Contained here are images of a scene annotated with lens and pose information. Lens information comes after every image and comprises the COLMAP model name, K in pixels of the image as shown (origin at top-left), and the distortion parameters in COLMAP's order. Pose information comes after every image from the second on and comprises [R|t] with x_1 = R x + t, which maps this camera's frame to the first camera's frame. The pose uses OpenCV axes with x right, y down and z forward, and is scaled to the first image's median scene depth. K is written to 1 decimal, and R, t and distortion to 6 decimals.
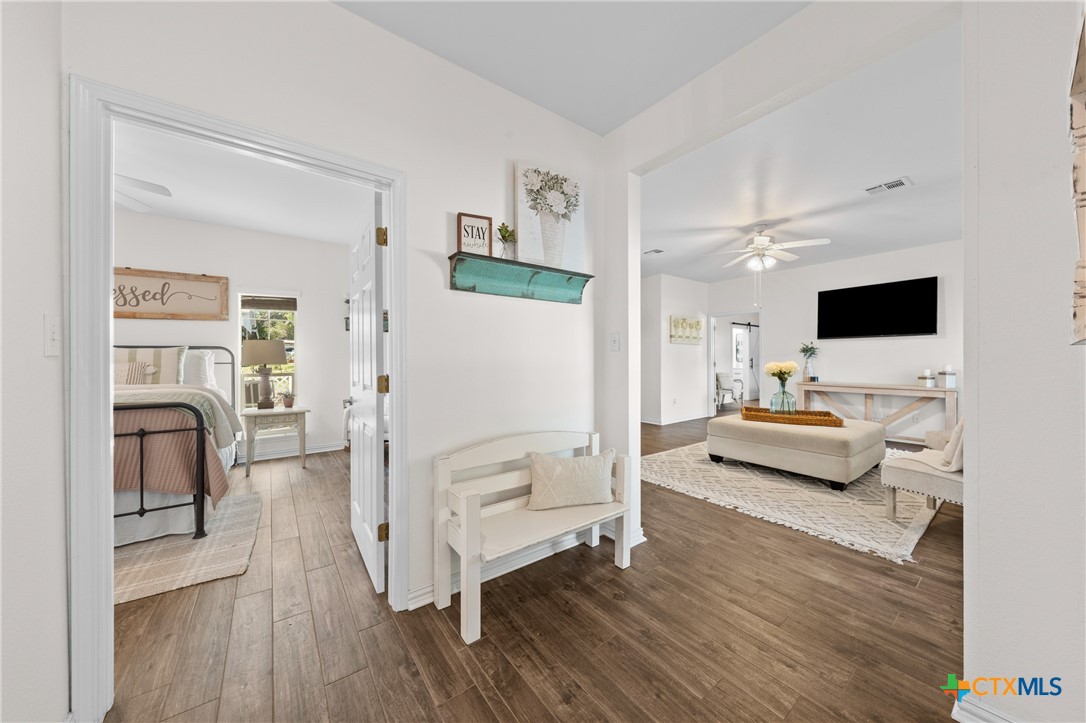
lens RADIAL K [[379.4, 0, 551.4], [0, 379.4, 363.4], [0, 0, 1]] dist [0.000743, -0.000076]
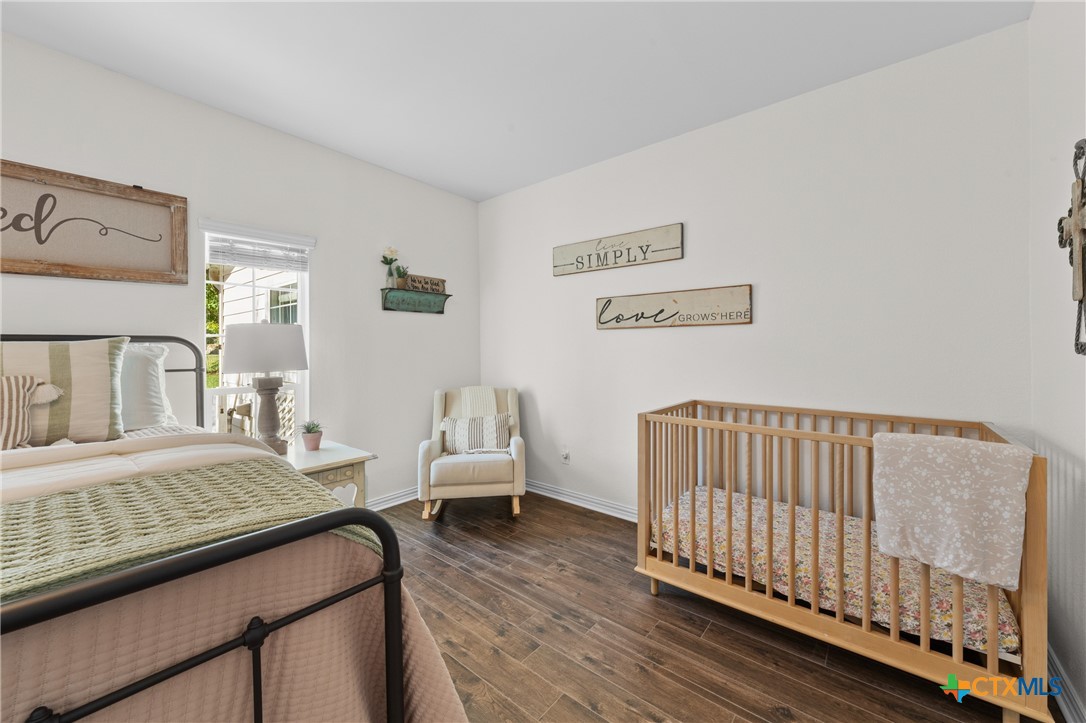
lens RADIAL K [[398.4, 0, 515.2], [0, 398.4, 344.0], [0, 0, 1]] dist [0.000612, -0.000618]
pose [[0.964690, -0.001719, 0.263382, -0.609412], [0.005640, 0.999884, -0.014131, -0.025472], [-0.263328, 0.015118, 0.964588, 0.403882]]
